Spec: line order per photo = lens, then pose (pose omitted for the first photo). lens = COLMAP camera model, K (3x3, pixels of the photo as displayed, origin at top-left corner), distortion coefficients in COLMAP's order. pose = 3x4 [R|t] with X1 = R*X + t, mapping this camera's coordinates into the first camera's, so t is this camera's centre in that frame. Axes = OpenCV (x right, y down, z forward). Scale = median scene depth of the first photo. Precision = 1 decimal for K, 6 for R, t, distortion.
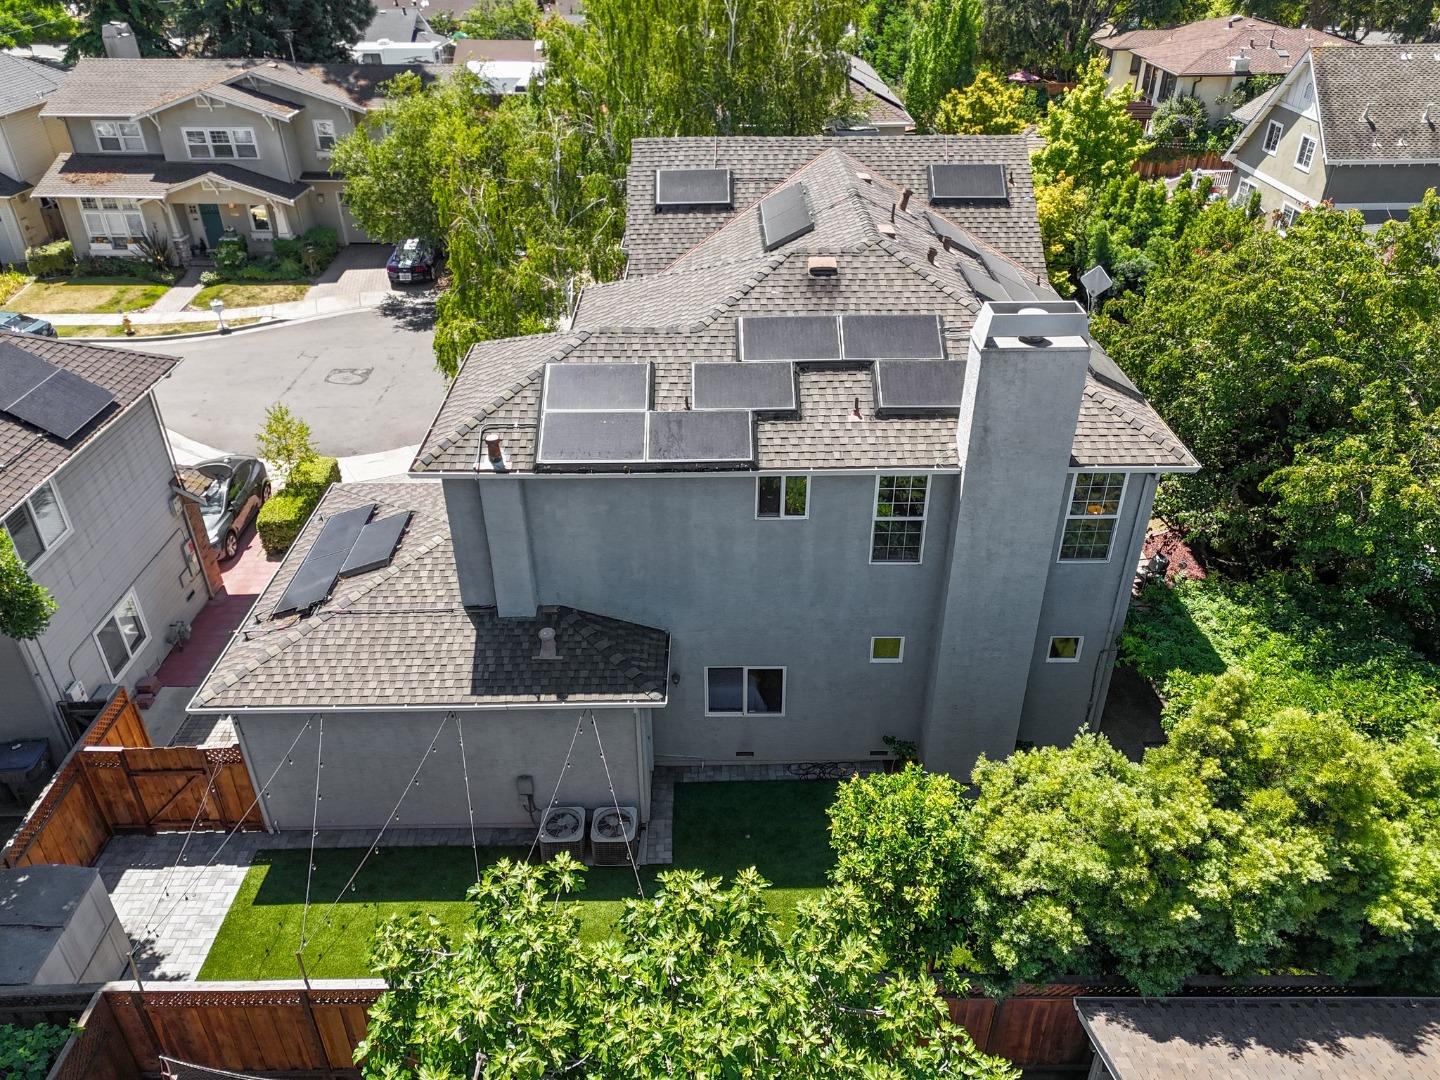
lens RADIAL K [[1069.9, 0, 722.4], [0, 1069.9, 540.1], [0, 0, 1]] dist [0.076115, -0.057535]
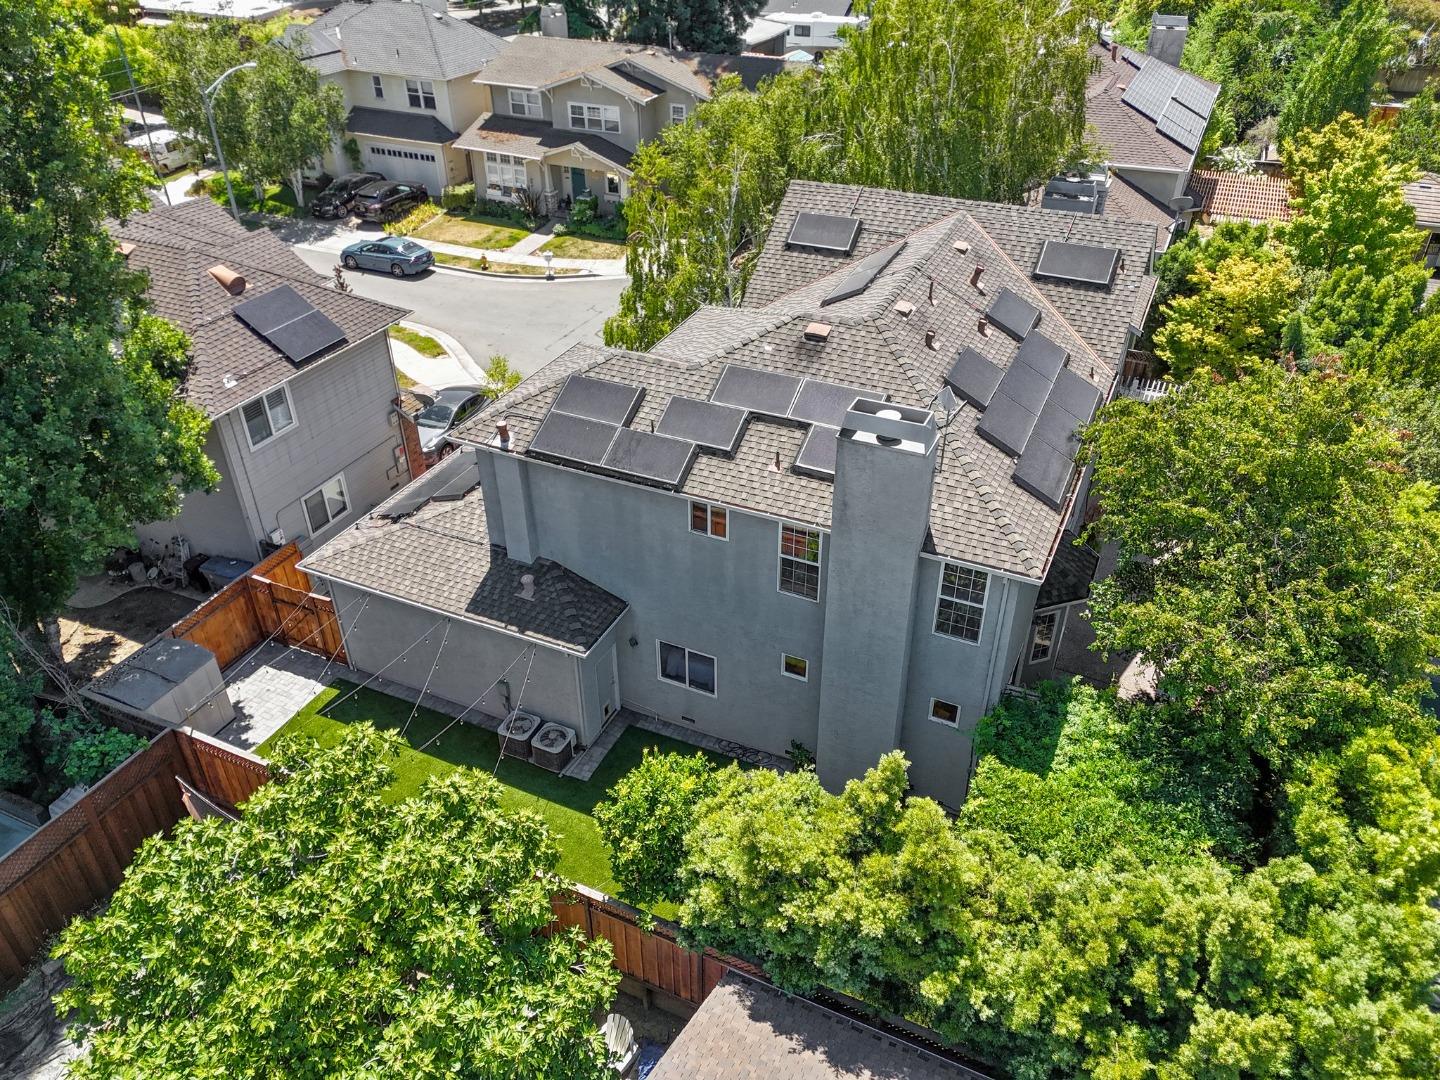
lens RADIAL K [[1069.9, 0, 722.4], [0, 1069.9, 540.1], [0, 0, 1]] dist [0.076115, -0.057535]
pose [[0.903197, 0.240587, -0.355463, 0.456185], [-0.225106, 0.970622, 0.084971, -0.111366], [0.365463, 0.003271, 0.930820, -0.107031]]
